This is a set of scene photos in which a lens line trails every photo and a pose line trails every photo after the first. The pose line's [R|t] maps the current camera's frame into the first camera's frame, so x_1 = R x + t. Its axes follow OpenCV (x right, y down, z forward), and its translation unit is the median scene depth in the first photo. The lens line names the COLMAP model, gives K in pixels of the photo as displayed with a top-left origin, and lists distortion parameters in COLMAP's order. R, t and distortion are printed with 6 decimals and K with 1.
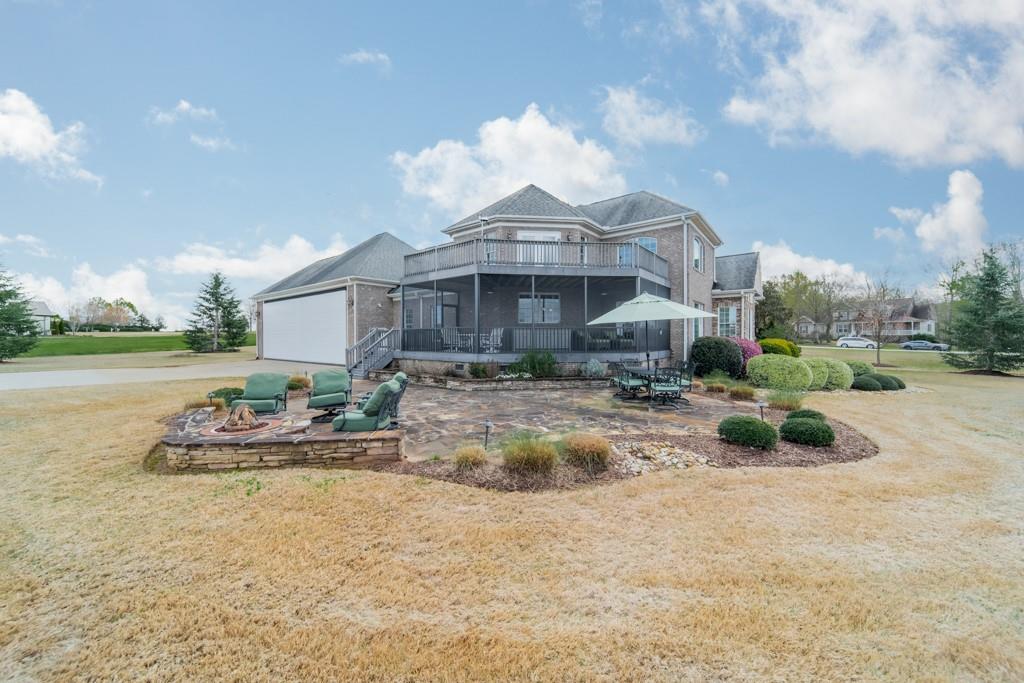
lens RADIAL K [[364.8, 0, 512.0], [0, 364.8, 341.5], [0, 0, 1]] dist [0.006836, 0.000103]
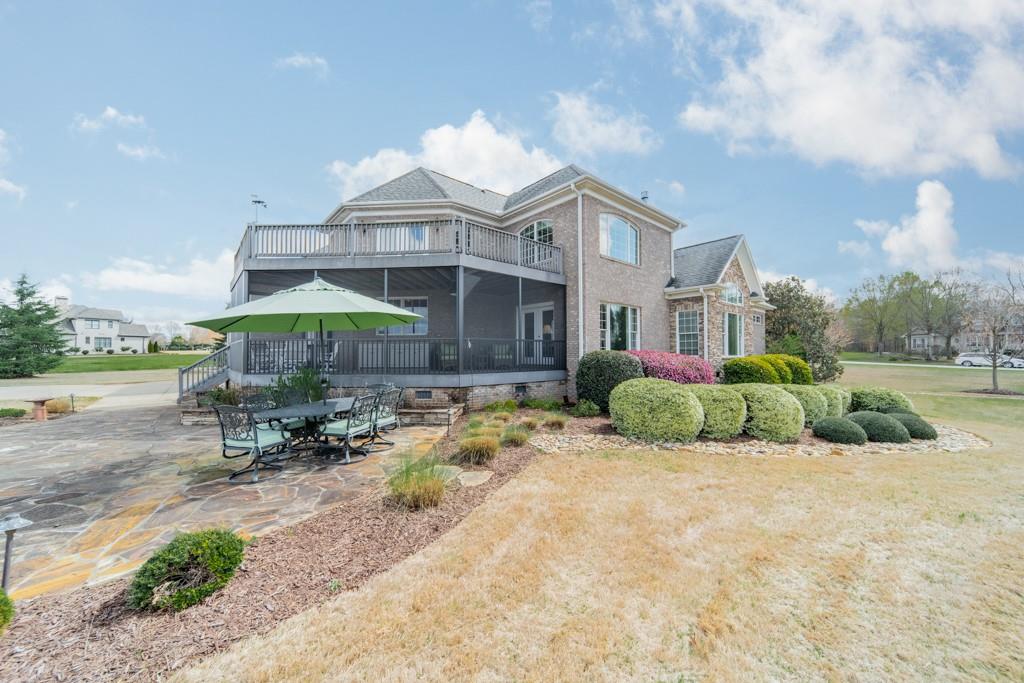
lens RADIAL K [[366.4, 0, 514.1], [0, 366.4, 343.2], [0, 0, 1]] dist [0.020734, 0.000057]
pose [[0.984125, -0.007781, -0.177306, 0.447283], [0.000500, 0.999156, -0.041077, 0.000972], [0.177476, 0.040336, 0.983298, 0.257485]]
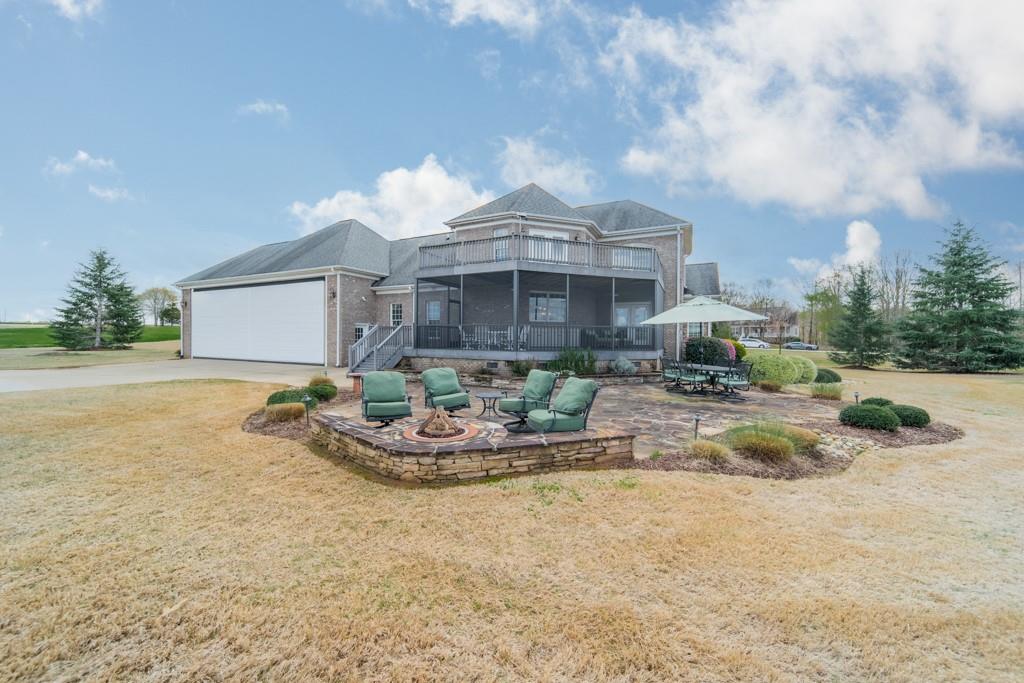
lens RADIAL K [[364.8, 0, 512.0], [0, 364.8, 341.5], [0, 0, 1]] dist [0.006836, 0.000103]
pose [[0.977472, 0.007927, 0.210915, -0.230357], [-0.008703, 0.999958, 0.002753, 0.003046], [-0.210884, -0.004526, 0.977501, 0.029285]]
